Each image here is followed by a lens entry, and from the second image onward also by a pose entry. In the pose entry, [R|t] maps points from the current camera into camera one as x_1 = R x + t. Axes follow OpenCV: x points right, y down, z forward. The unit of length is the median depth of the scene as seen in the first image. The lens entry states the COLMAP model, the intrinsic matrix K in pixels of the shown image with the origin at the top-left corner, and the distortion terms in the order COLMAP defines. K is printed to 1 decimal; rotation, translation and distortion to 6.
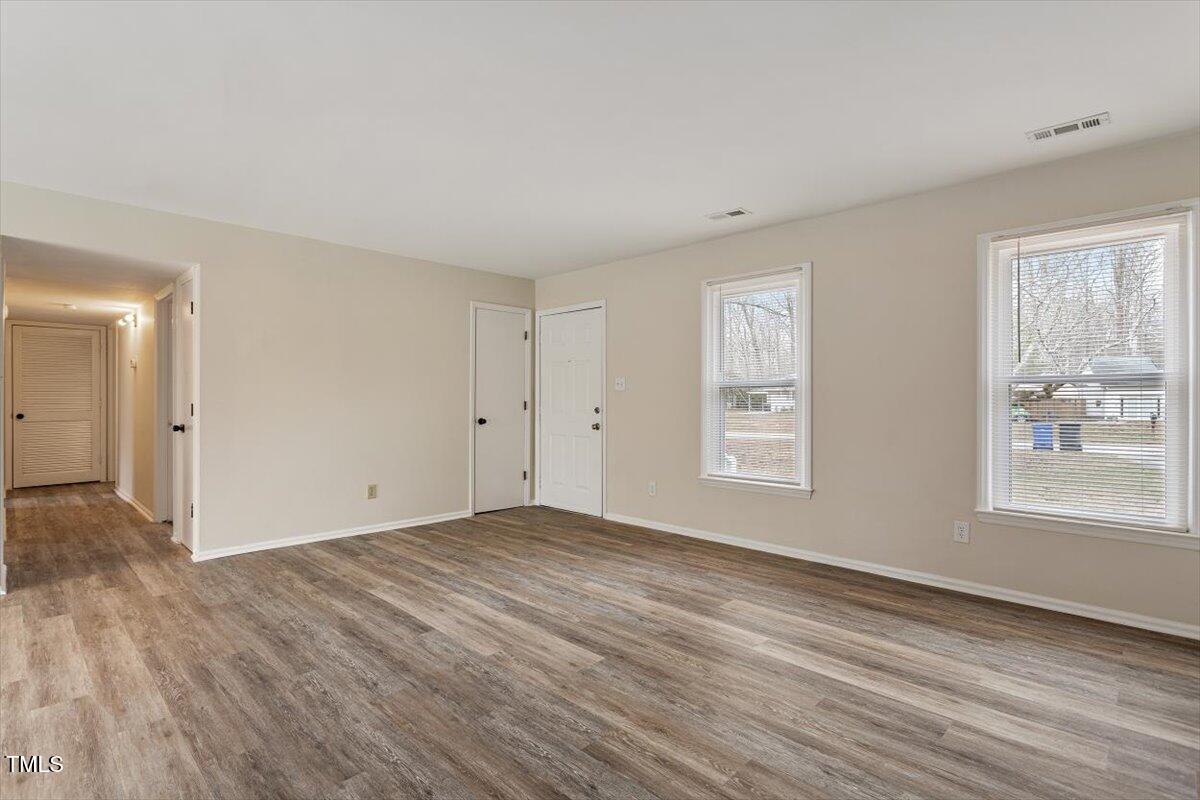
lens RADIAL K [[575.8, 0, 599.7], [0, 575.8, 389.1], [0, 0, 1]] dist [-0.002166, 0.000238]
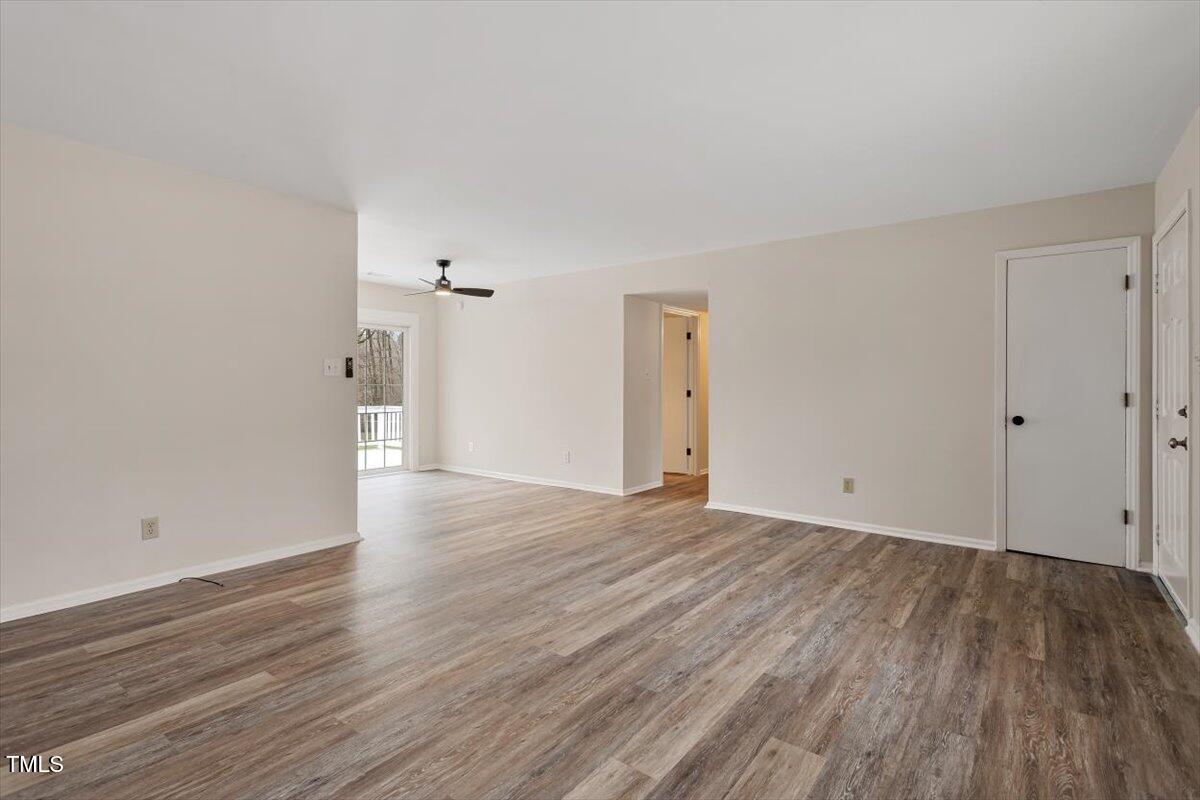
lens RADIAL K [[575.8, 0, 599.7], [0, 575.8, 389.1], [0, 0, 1]] dist [-0.002166, 0.000238]
pose [[0.122298, 0.005634, -0.992477, 0.704205], [0.013670, 0.999879, 0.007360, 0.009544], [0.992399, -0.014467, 0.122206, 0.686742]]
